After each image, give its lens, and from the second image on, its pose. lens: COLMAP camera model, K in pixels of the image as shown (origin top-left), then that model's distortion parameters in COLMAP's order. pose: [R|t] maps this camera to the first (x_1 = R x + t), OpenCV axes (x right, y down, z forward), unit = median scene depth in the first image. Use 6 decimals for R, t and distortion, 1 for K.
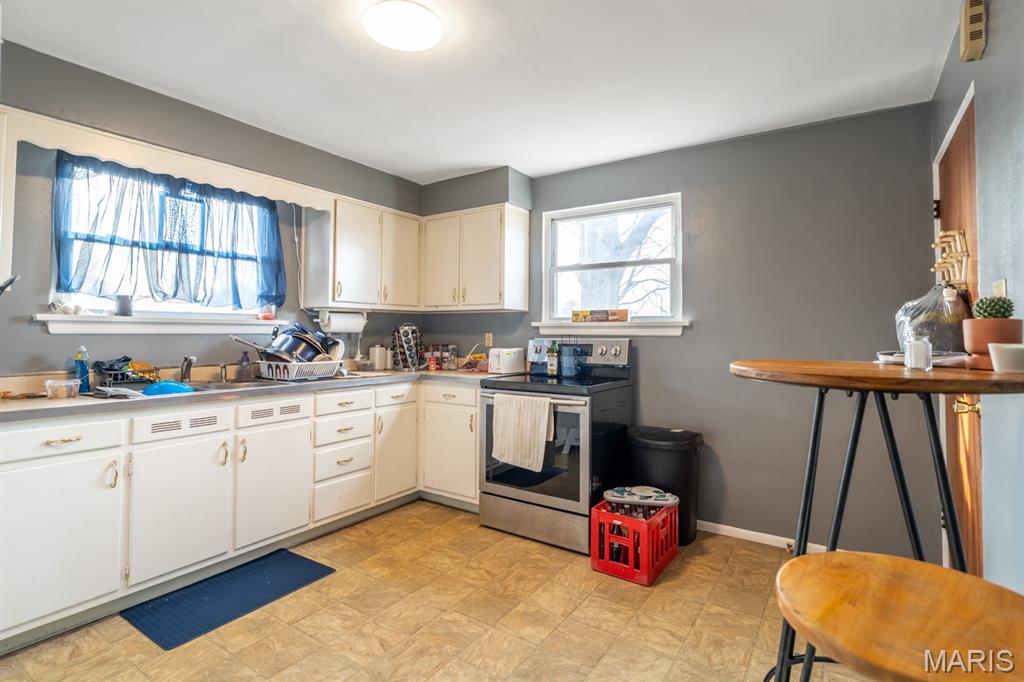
lens RADIAL K [[500.7, 0, 511.8], [0, 500.7, 329.9], [0, 0, 1]] dist [0.001169, 0.000066]
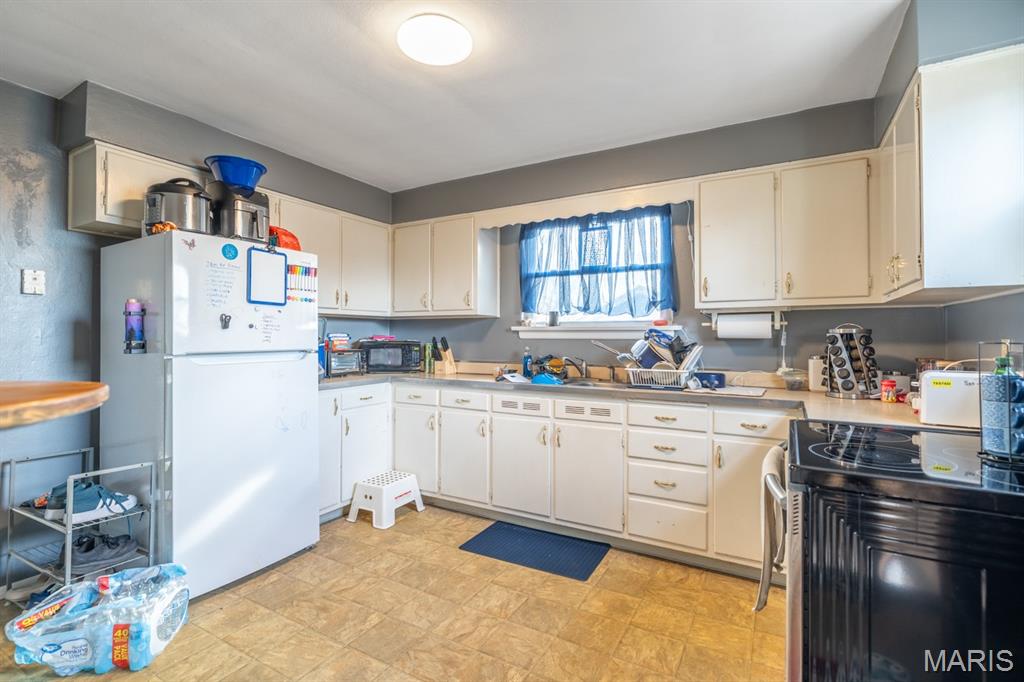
lens RADIAL K [[480.1, 0, 512.0], [0, 480.1, 341.0], [0, 0, 1]] dist [-0.001590, -0.000054]
pose [[0.072544, 0.005219, -0.997352, 0.552372], [0.003284, 0.999980, 0.005472, 0.005885], [0.997360, -0.003672, 0.072526, 0.765286]]
